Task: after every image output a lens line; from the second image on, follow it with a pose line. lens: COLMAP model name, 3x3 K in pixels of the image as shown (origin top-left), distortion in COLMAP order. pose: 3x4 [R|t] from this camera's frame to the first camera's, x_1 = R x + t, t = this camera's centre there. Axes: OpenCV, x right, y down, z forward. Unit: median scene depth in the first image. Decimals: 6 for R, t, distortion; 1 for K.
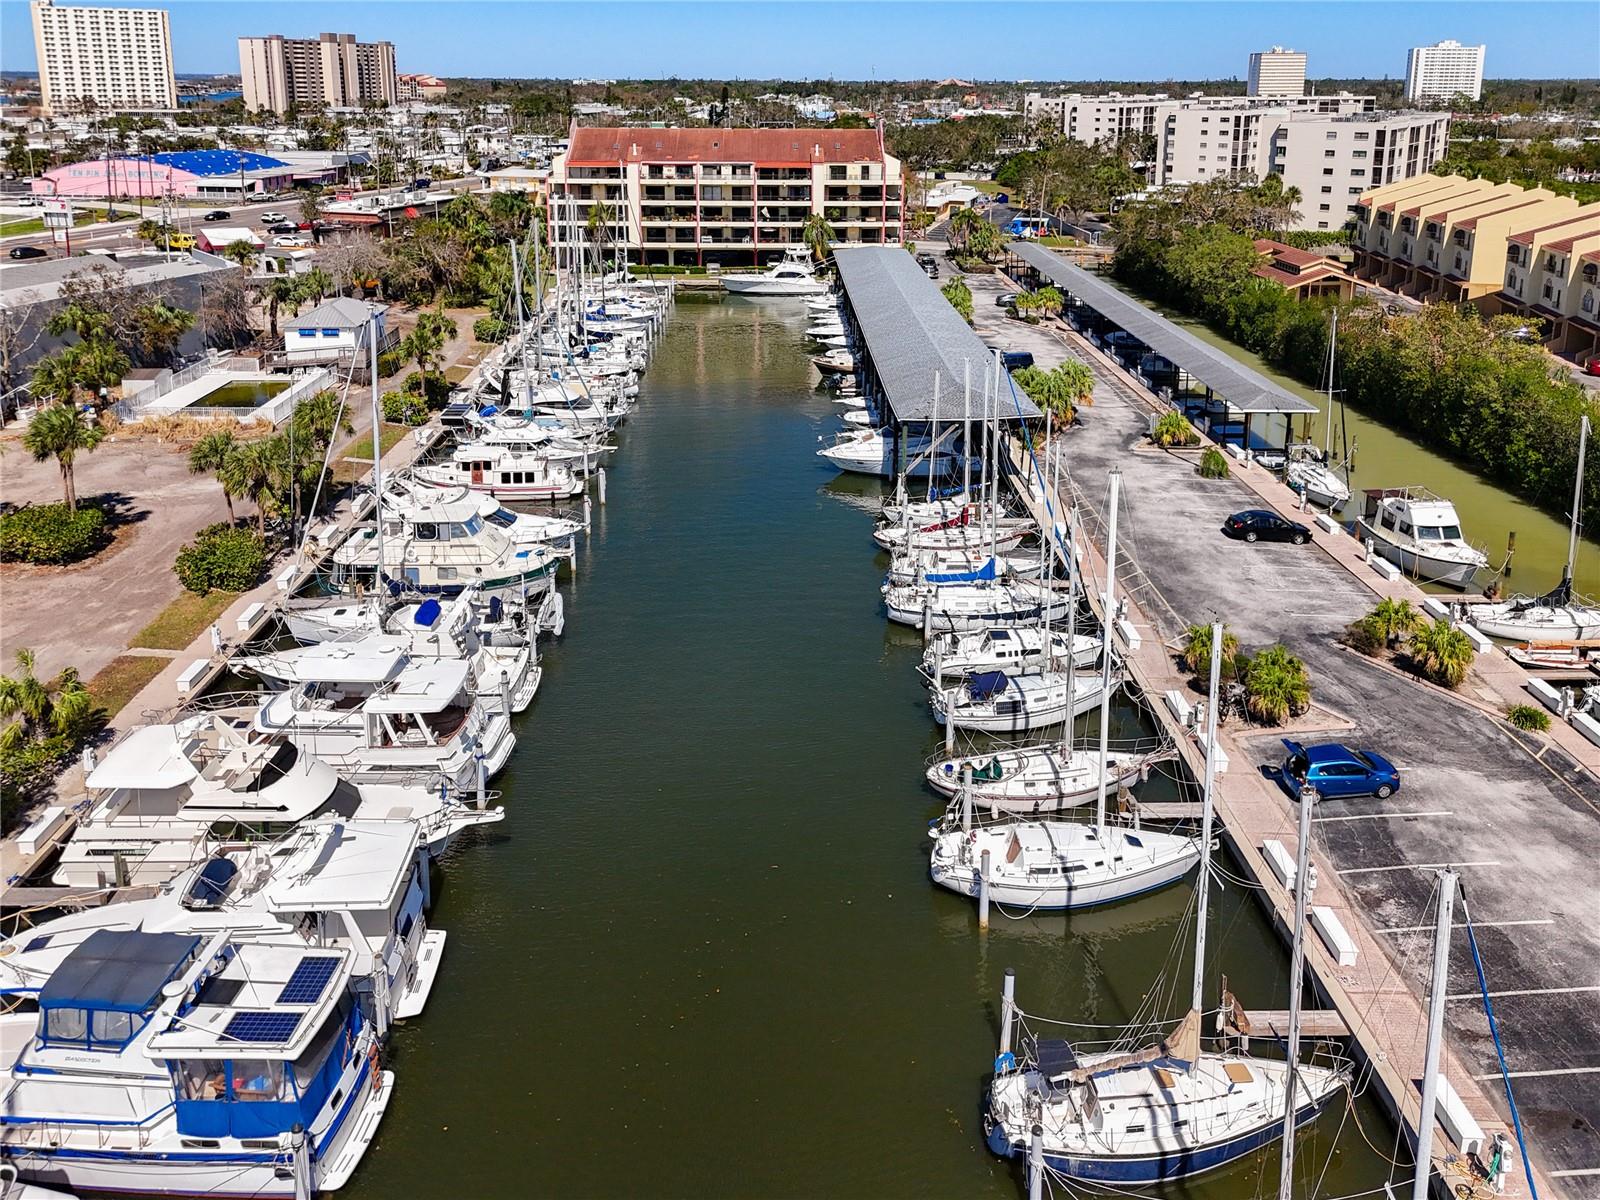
lens RADIAL K [[1267.2, 0, 833.2], [0, 1267.2, 330.5], [0, 0, 1]] dist [0.076522, -0.003594]
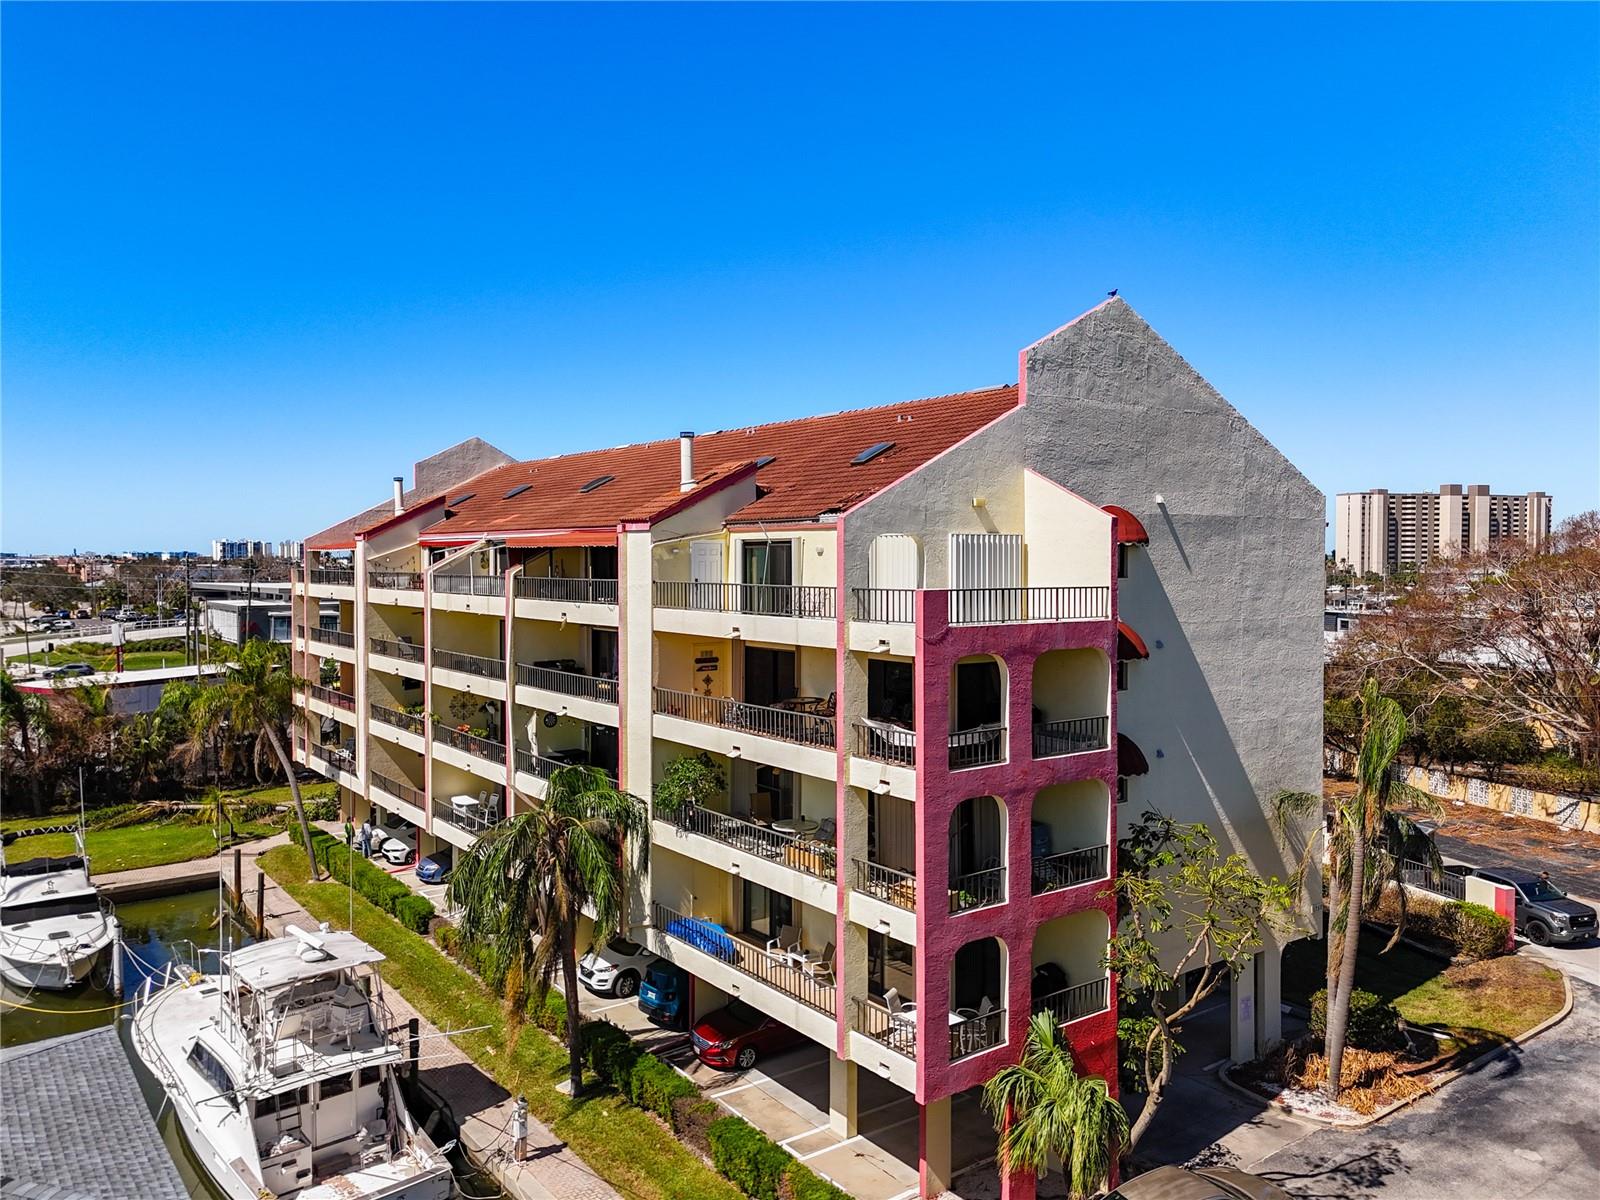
lens RADIAL K [[1184.7, 0, 800.0], [0, 1184.7, 600.0], [0, 0, 1]] dist [0.074466, -0.061099]
pose [[0.562960, 0.023879, -0.826139, 0.158439], [-0.154350, 0.985034, -0.076708, -0.108815], [0.811943, 0.170698, 0.558221, 0.911731]]
